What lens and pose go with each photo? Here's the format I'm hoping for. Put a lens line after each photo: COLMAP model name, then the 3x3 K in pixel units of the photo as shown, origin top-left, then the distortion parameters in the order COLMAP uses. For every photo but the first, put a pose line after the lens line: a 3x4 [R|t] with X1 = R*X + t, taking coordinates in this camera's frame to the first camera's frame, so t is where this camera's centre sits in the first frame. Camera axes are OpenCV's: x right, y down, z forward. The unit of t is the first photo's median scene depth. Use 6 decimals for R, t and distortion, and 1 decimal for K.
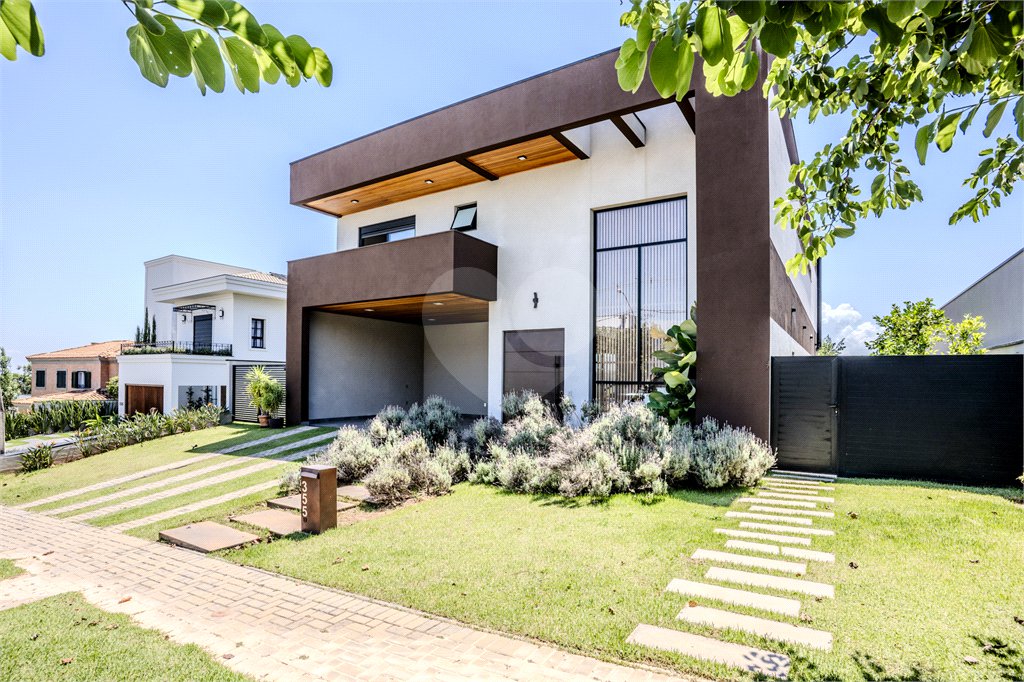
lens RADIAL K [[521.2, 0, 509.8], [0, 521.2, 383.0], [0, 0, 1]] dist [-0.053702, 0.046392]
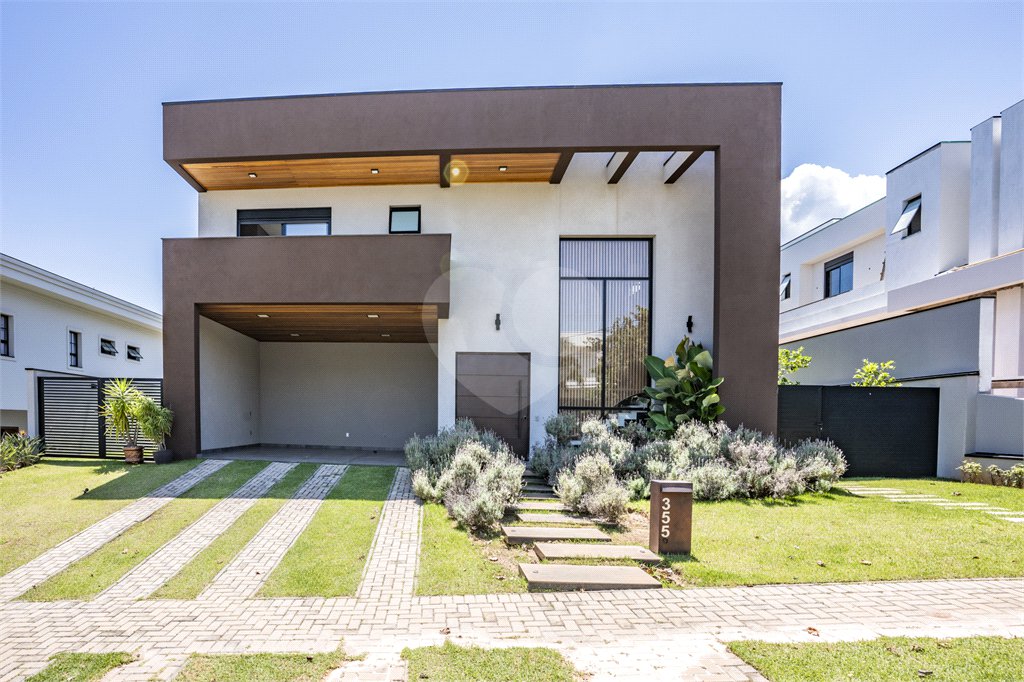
lens RADIAL K [[524.7, 0, 512.1], [0, 524.7, 438.1], [0, 0, 1]] dist [-0.023804, -0.000359]
pose [[0.880483, -0.014149, 0.473866, -0.394215], [-0.002981, 0.999370, 0.035378, 0.021557], [-0.474068, -0.032562, 0.879886, 0.127782]]
